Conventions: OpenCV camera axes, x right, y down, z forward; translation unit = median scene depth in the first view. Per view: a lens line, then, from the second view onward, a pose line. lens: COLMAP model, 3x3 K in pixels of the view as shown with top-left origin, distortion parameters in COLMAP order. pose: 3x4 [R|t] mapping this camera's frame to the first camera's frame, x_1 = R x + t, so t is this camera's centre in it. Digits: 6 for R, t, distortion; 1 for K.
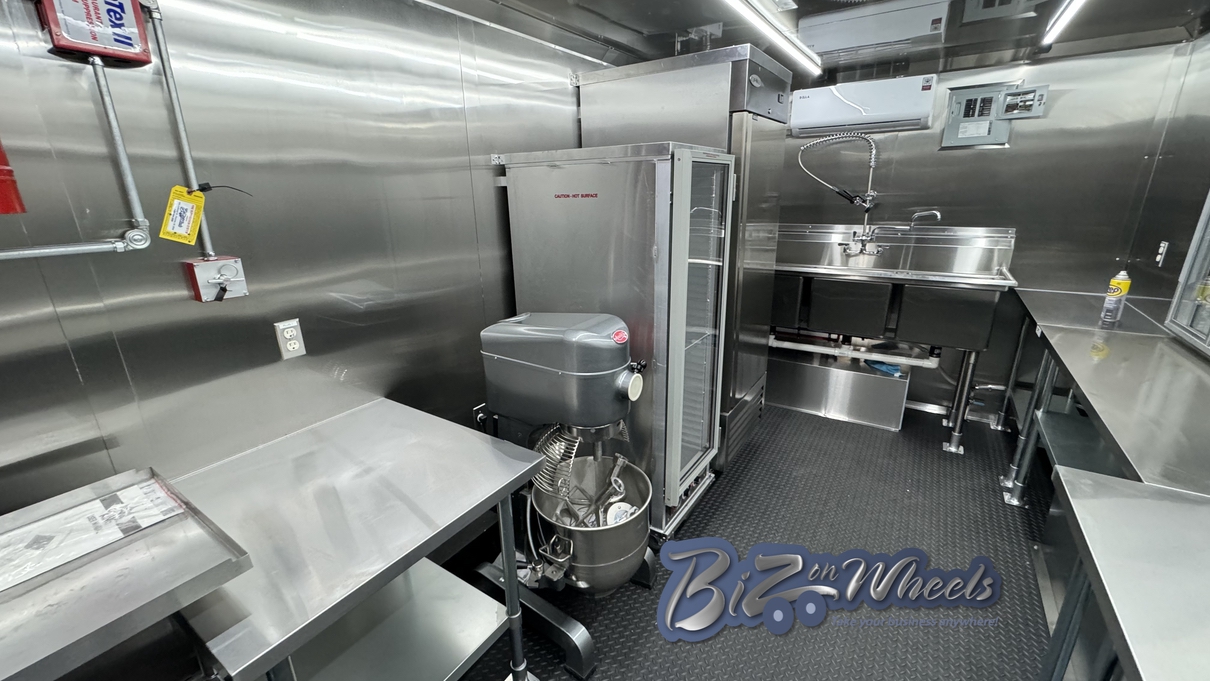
lens RADIAL K [[485.0, 0, 606.6], [0, 485.0, 340.2], [0, 0, 1]] dist [-0.001609, -0.000557]
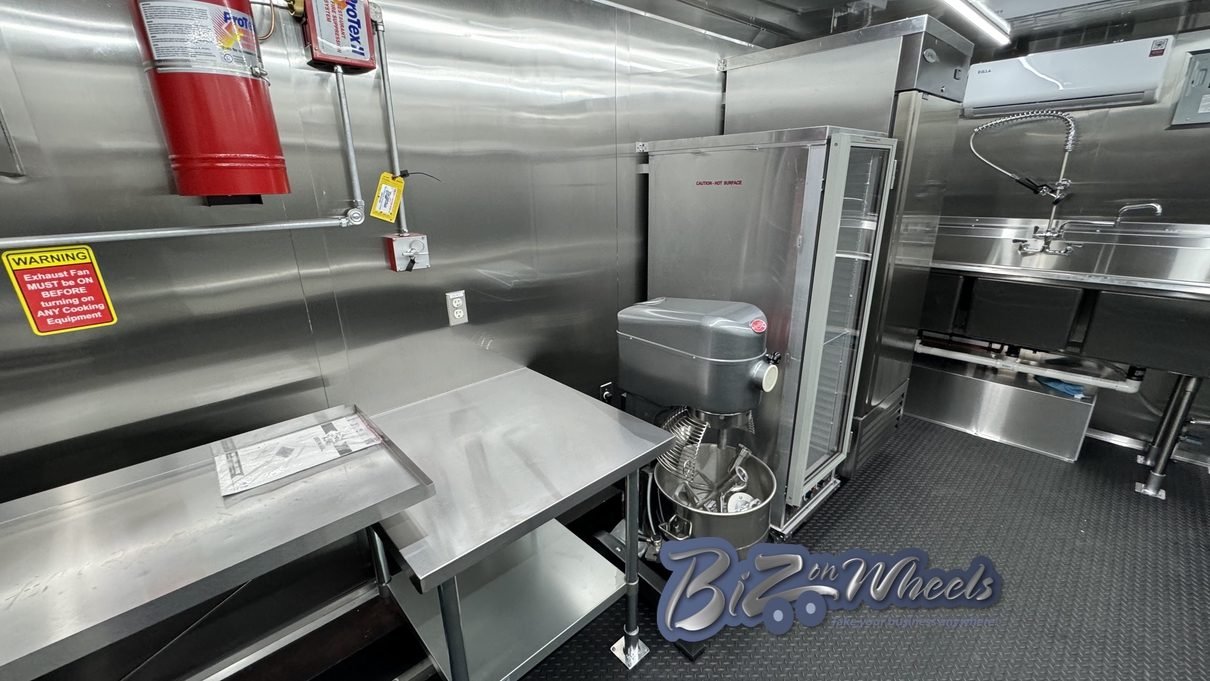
lens RADIAL K [[485.0, 0, 604.0], [0, 485.0, 341.1], [0, 0, 1]] dist [-0.001609, -0.000557]
pose [[0.971081, 0.075882, -0.226371, -0.041081], [-0.070902, 0.997030, 0.030064, 0.013104], [0.227980, -0.013144, 0.973577, -0.027731]]
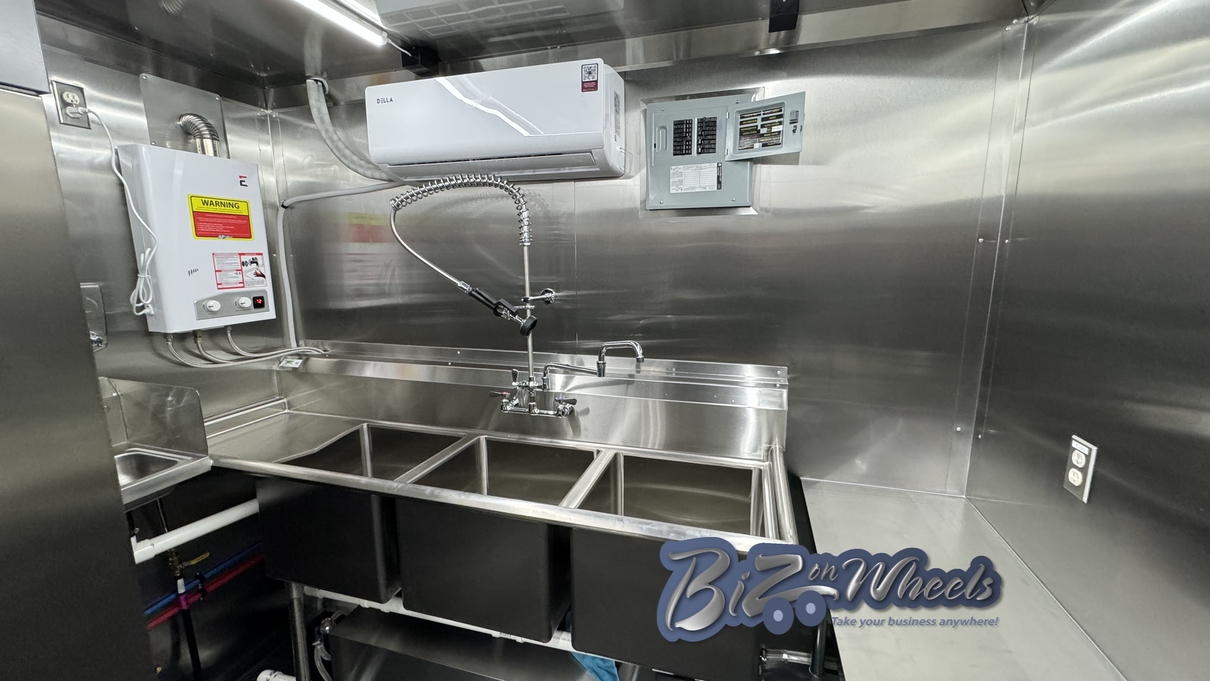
lens RADIAL K [[485.0, 0, 607.4], [0, 485.0, 340.3], [0, 0, 1]] dist [-0.001609, -0.000557]
pose [[0.956911, -0.029998, 0.288827, 0.778899], [0.069329, 0.989487, -0.126924, -0.313639], [-0.281983, 0.141479, 0.948931, 0.849922]]
